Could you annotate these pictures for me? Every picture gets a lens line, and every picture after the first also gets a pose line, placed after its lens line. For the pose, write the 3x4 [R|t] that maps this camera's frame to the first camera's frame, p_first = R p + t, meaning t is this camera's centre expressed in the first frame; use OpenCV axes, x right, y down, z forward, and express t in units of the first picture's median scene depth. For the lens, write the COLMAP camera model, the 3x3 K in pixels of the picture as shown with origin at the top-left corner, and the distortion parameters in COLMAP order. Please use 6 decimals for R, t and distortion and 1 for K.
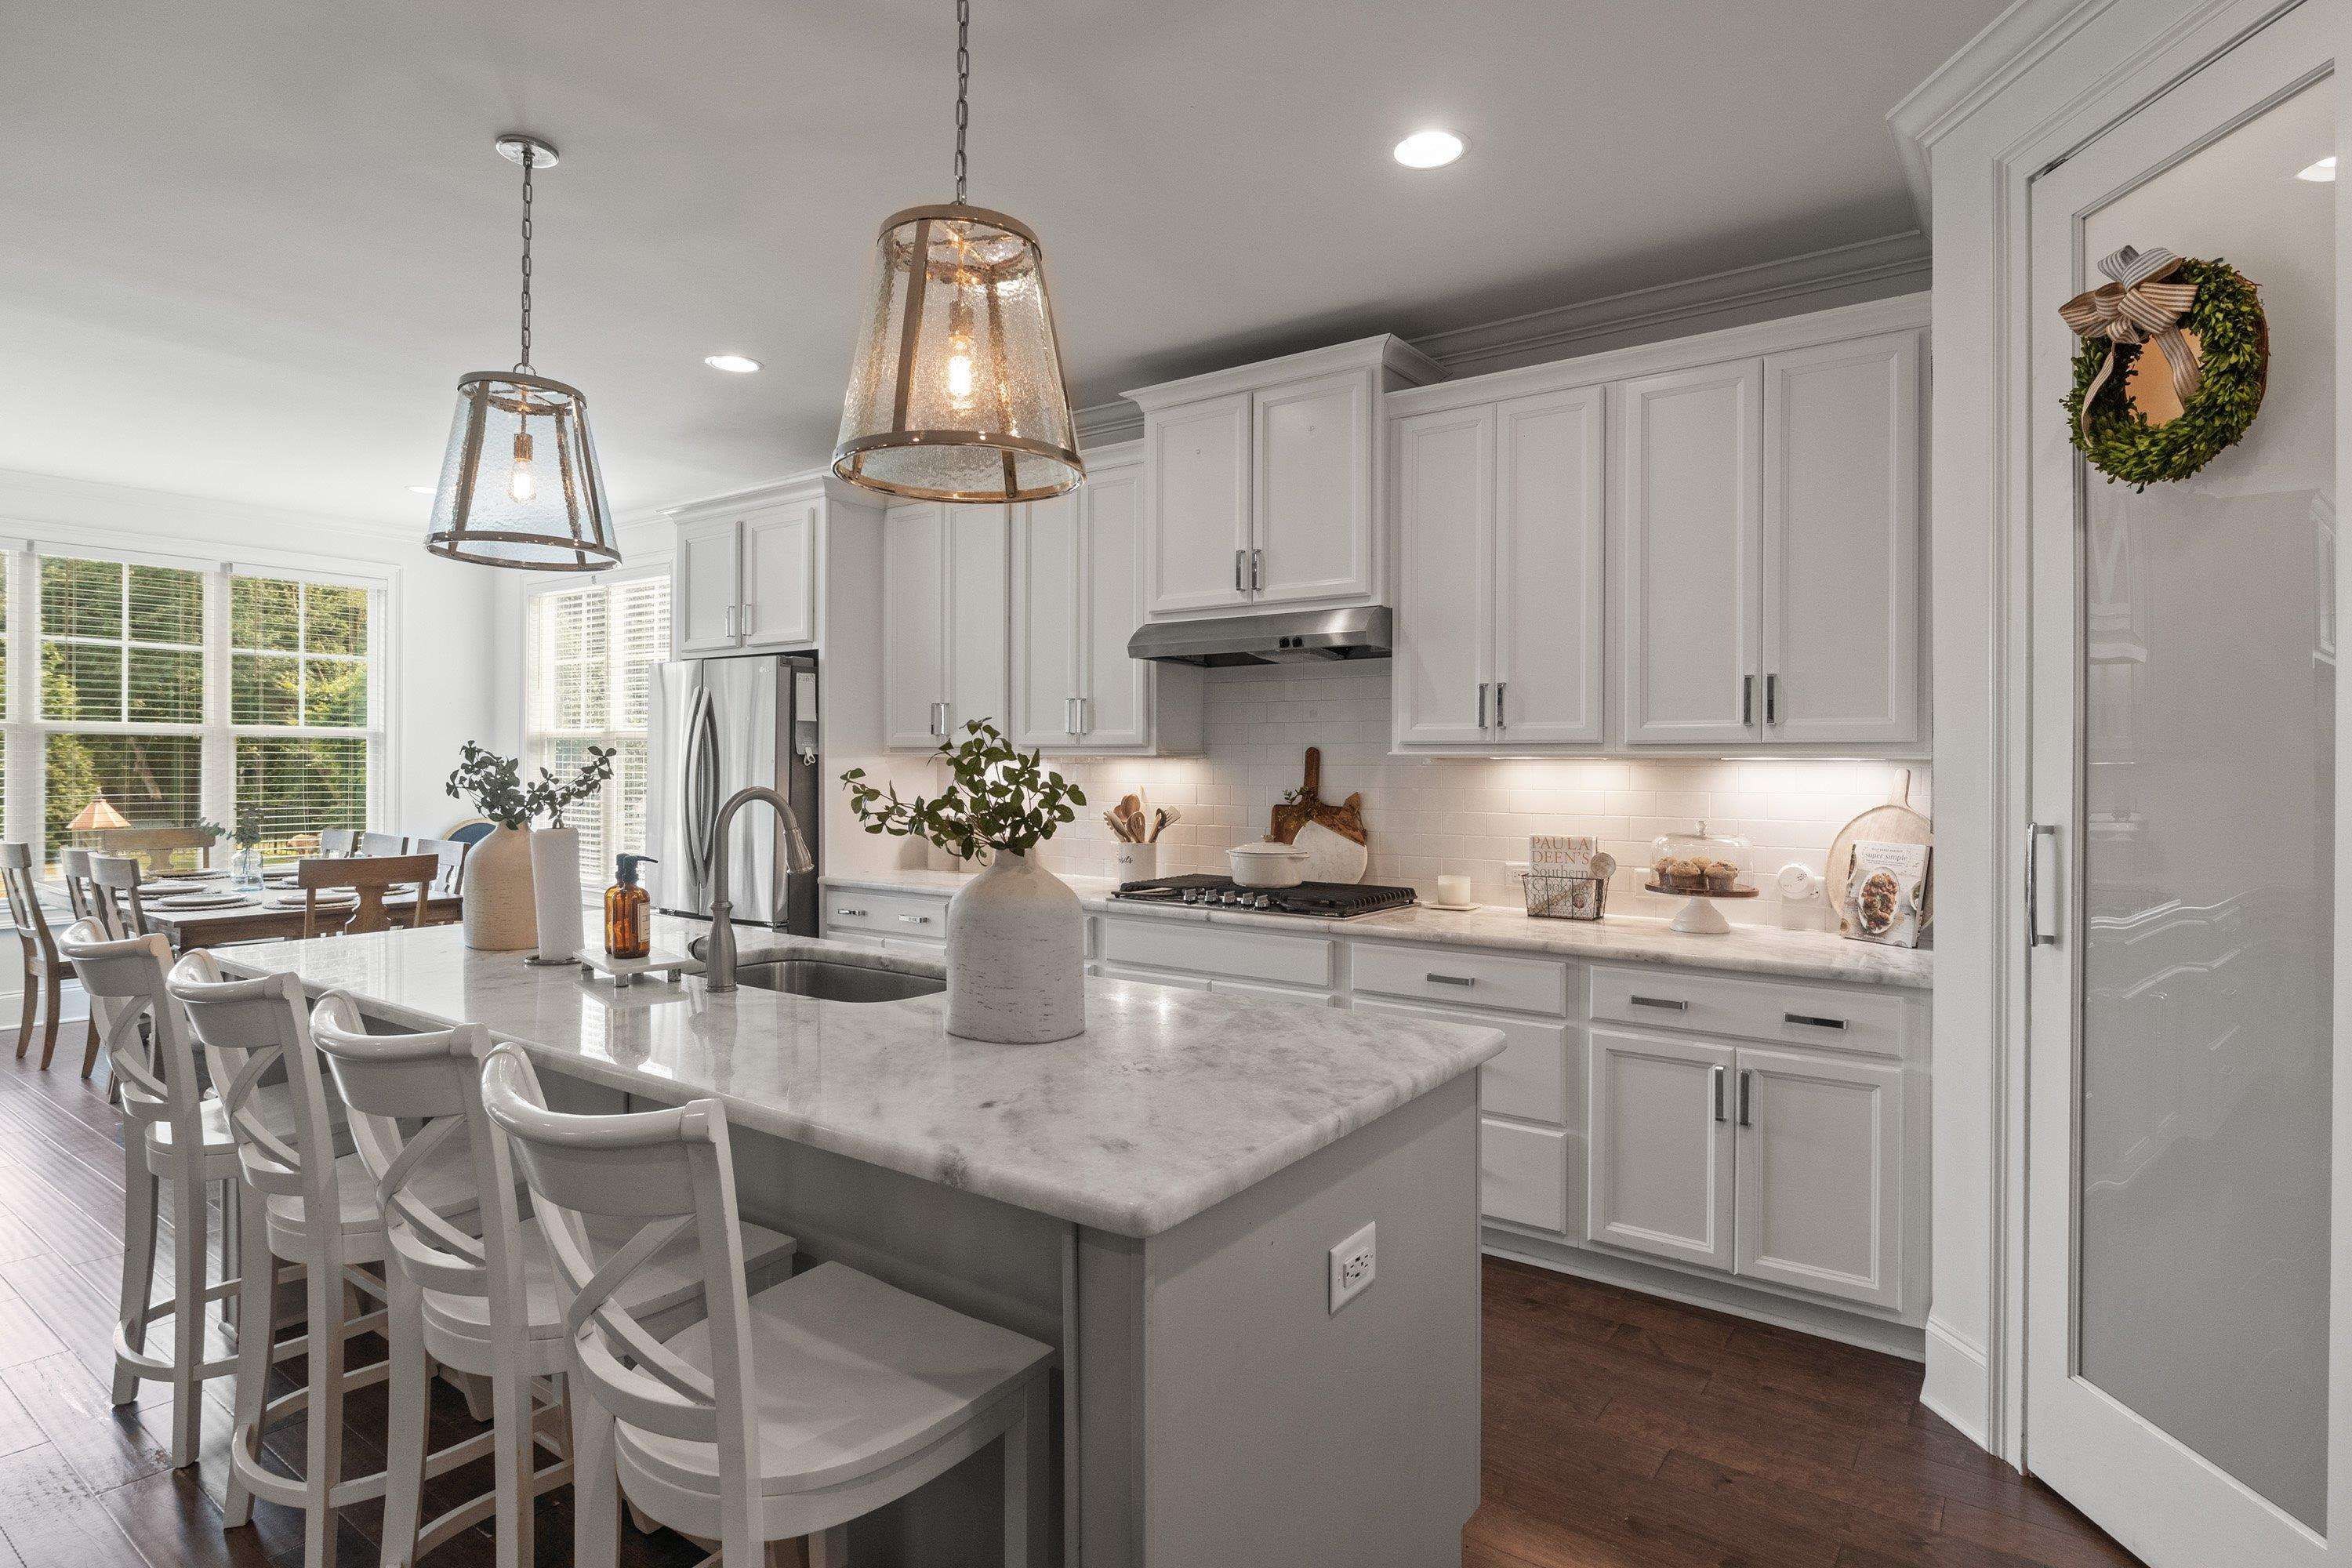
lens RADIAL K [[1206.5, 0, 1187.4], [0, 1206.5, 774.0], [0, 0, 1]] dist [-0.003081, 0.000323]
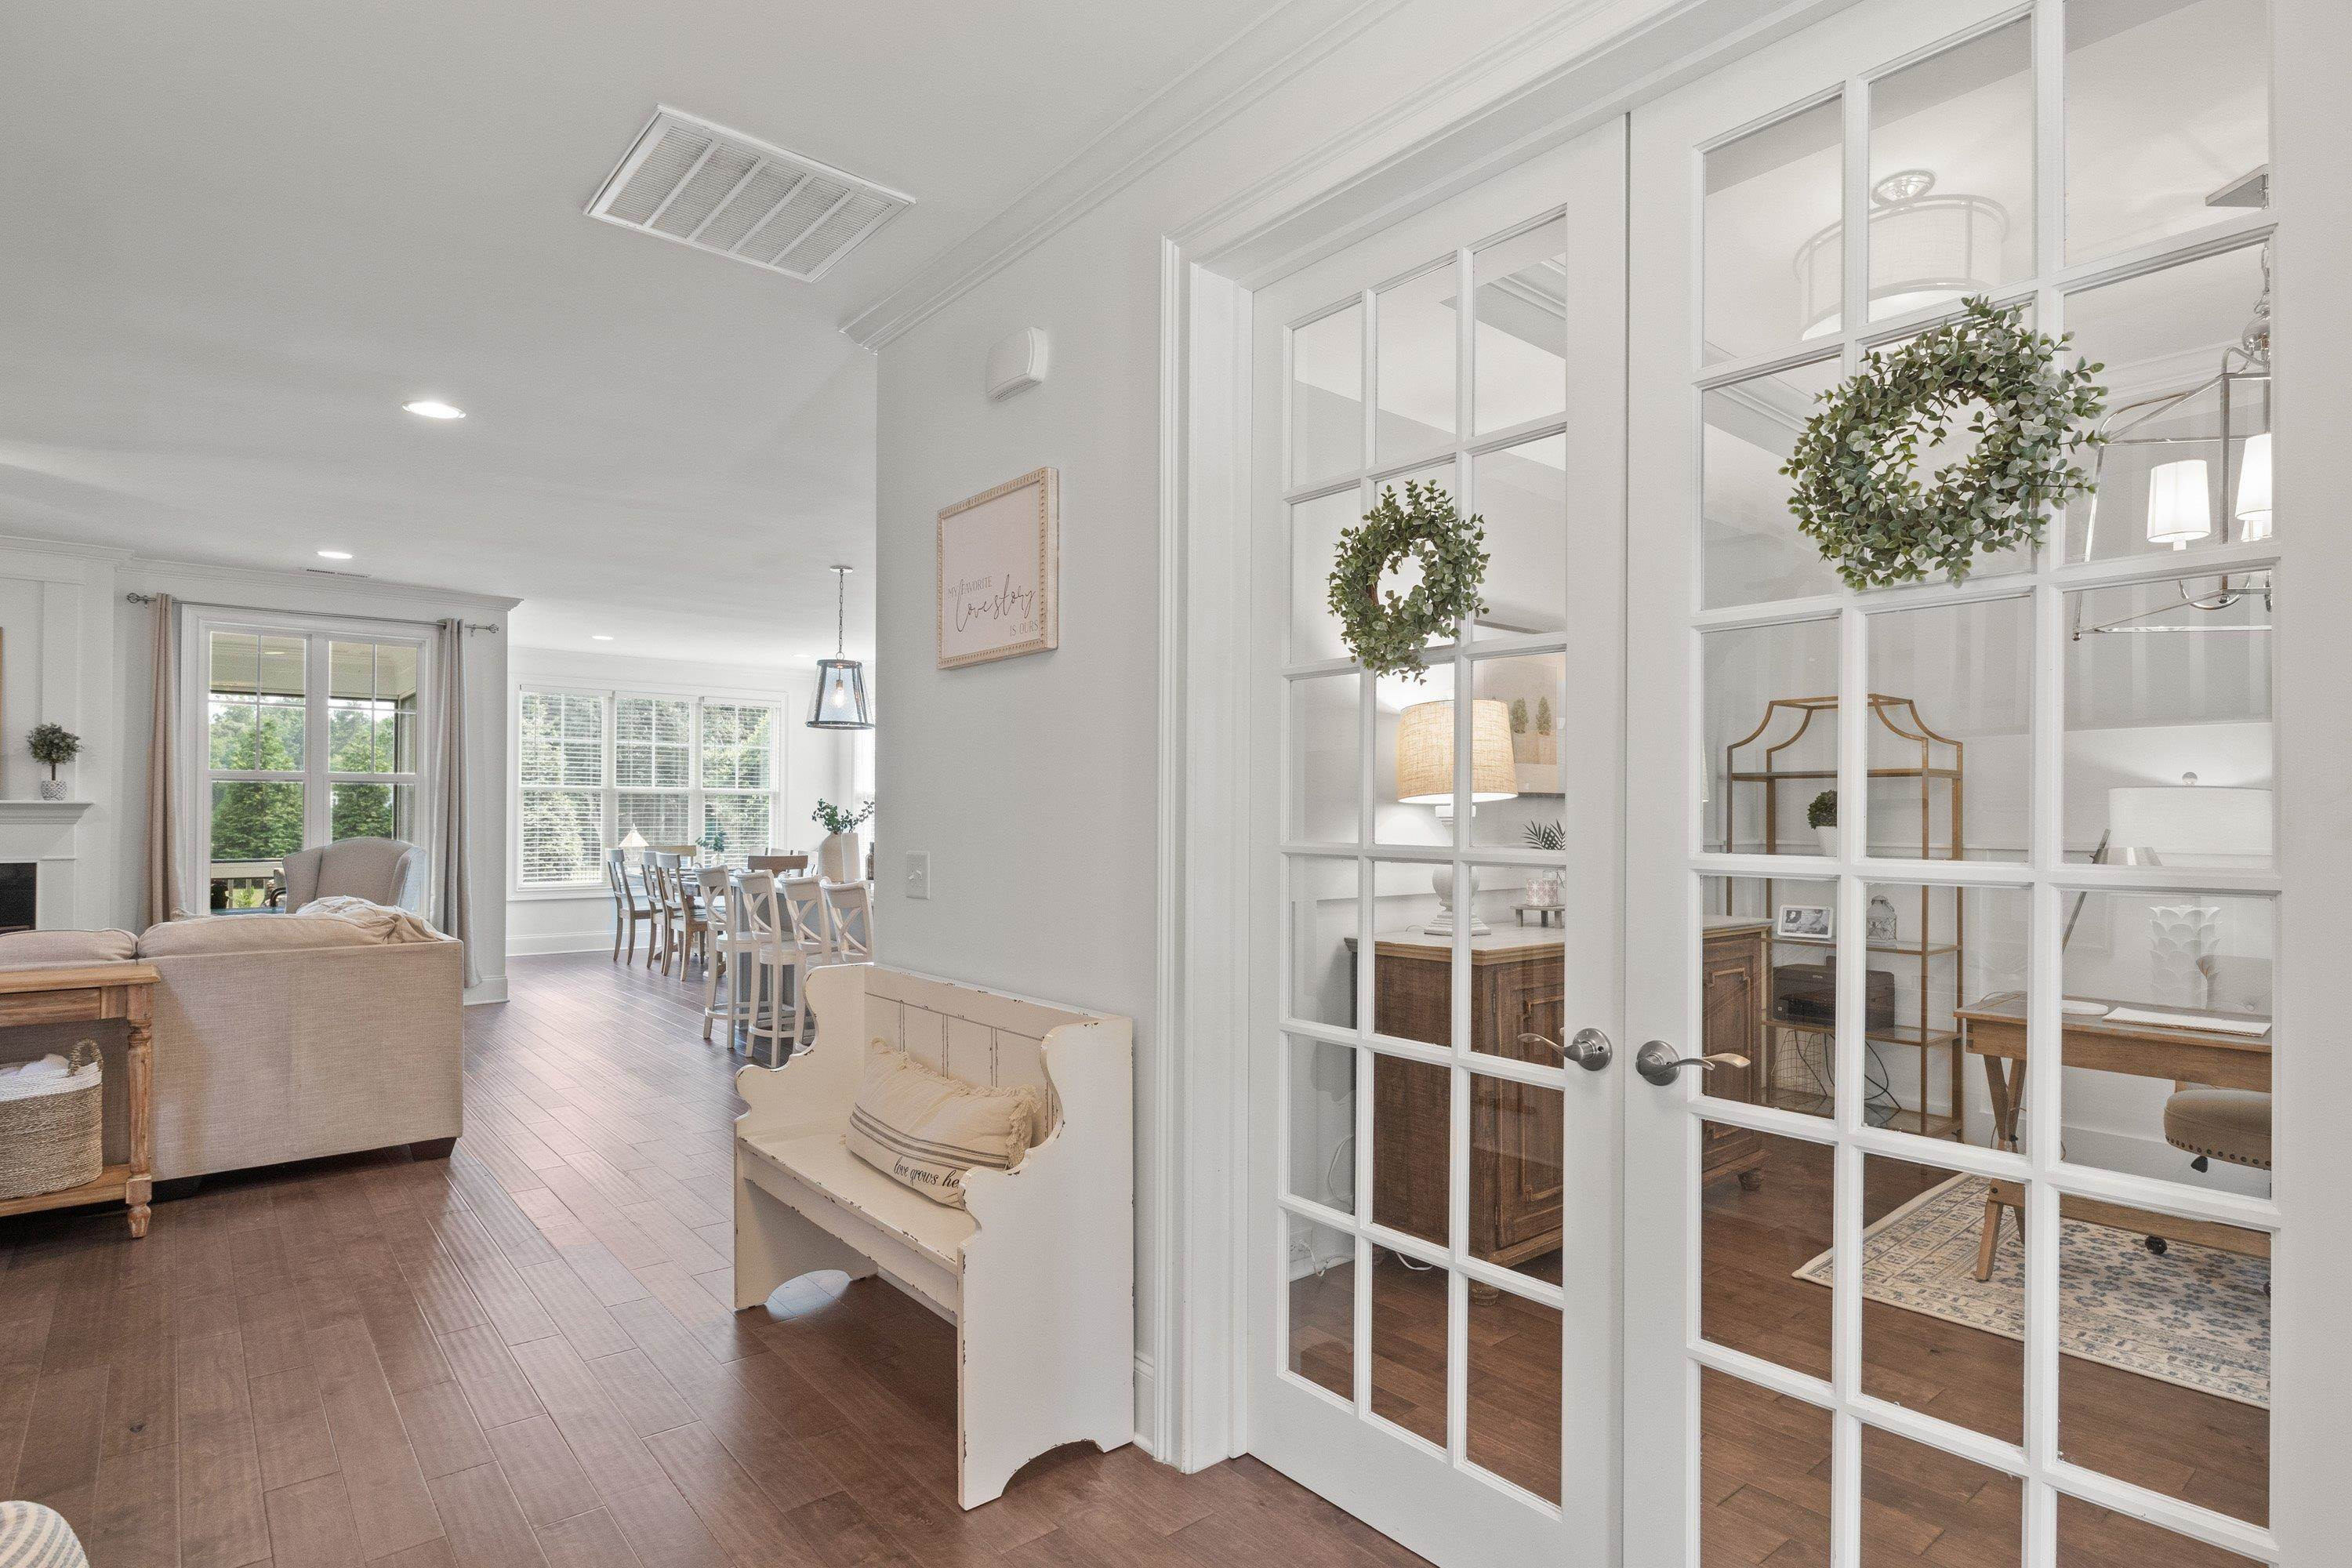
lens RADIAL K [[1206.5, 0, 1187.4], [0, 1206.5, 774.0], [0, 0, 1]] dist [-0.003081, 0.000323]
pose [[0.969304, -0.014022, -0.245464, 0.437254], [0.005726, 0.999389, -0.034481, 0.007125], [0.245798, 0.032017, 0.968792, -0.714992]]
